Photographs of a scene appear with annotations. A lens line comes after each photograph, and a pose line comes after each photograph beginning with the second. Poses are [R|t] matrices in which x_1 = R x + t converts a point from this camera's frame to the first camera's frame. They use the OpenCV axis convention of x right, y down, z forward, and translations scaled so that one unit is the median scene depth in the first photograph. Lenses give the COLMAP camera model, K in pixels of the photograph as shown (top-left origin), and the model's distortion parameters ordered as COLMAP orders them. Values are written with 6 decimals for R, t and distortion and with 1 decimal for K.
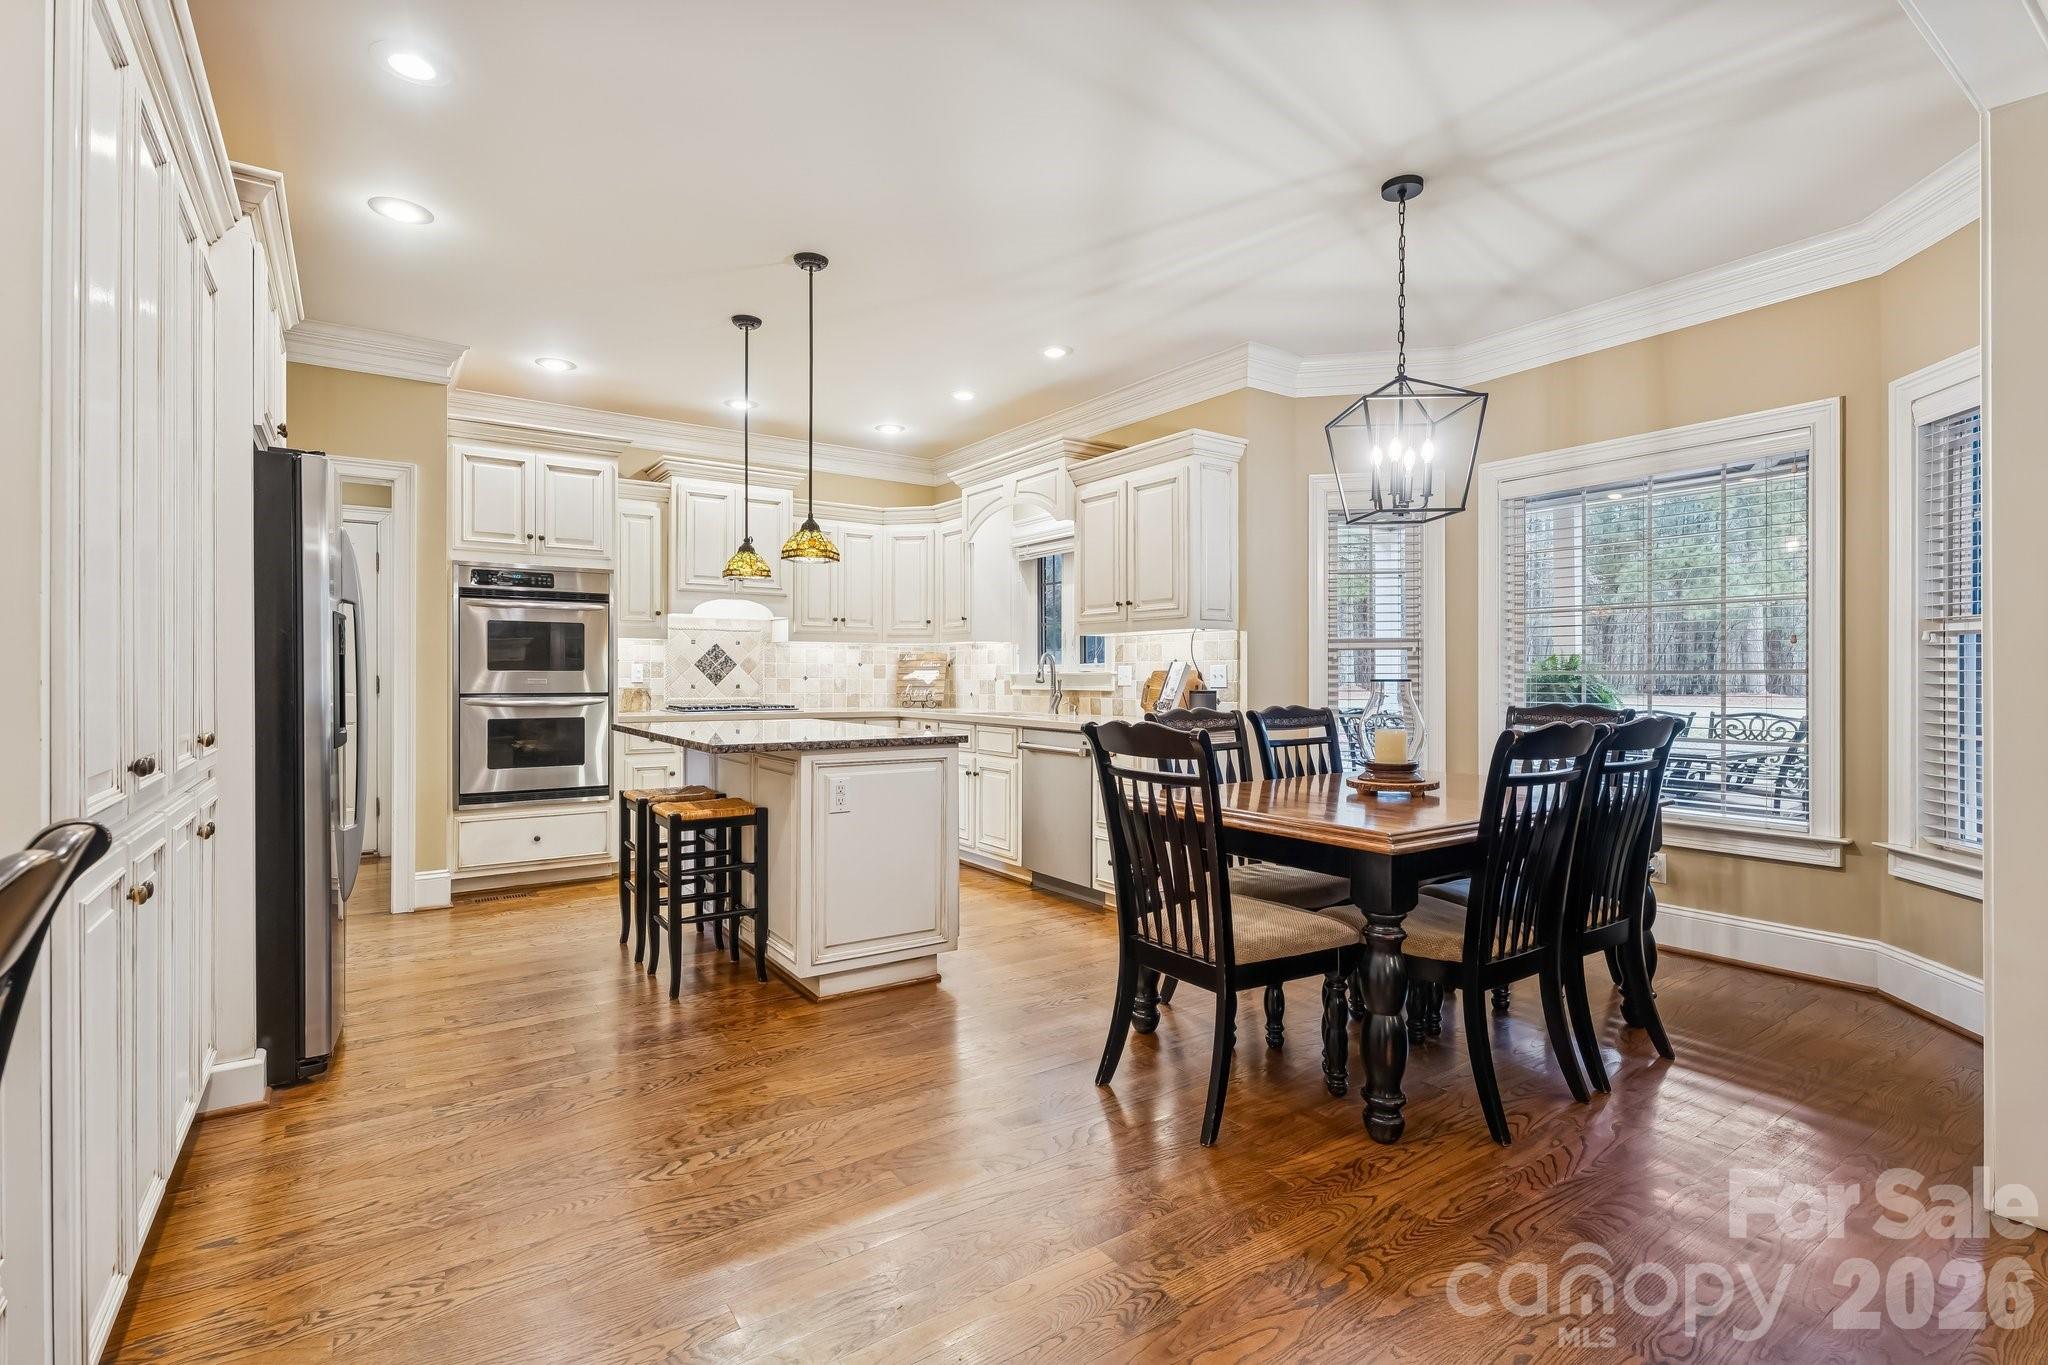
lens RADIAL K [[948.6, 0, 1022.0], [0, 948.6, 679.3], [0, 0, 1]] dist [0.005813, 0.000972]
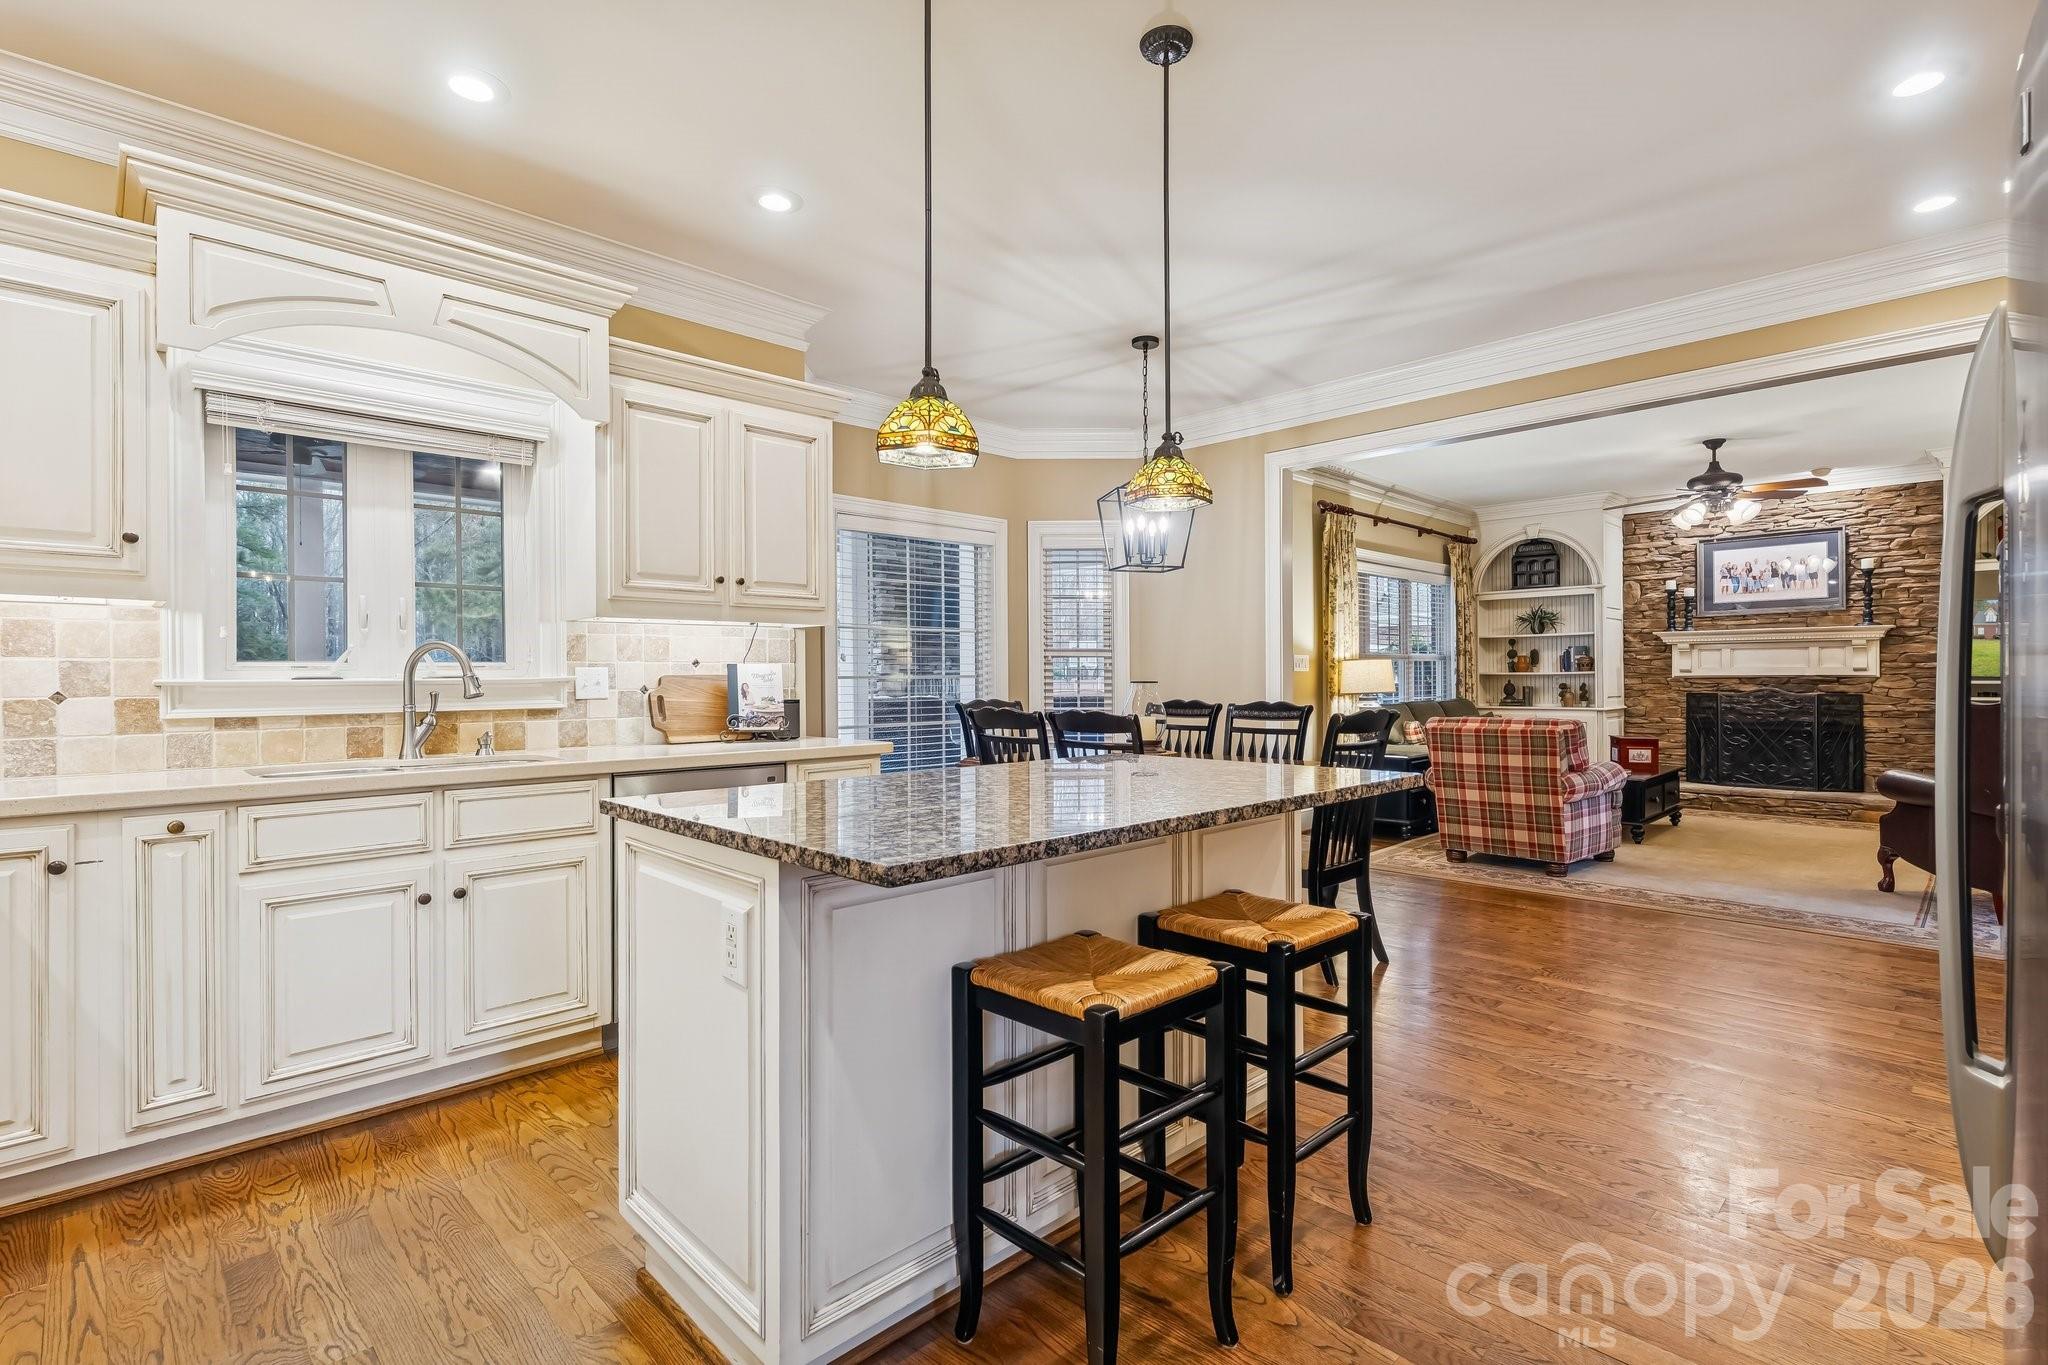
lens RADIAL K [[948.6, 0, 1030.7], [0, 948.6, 681.6], [0, 0, 1]] dist [0.005813, 0.000972]
pose [[-0.166984, -0.005761, 0.985943, -0.838509], [0.005678, 0.999961, 0.006805, -0.011080], [-0.985943, 0.006734, -0.166945, 1.194801]]
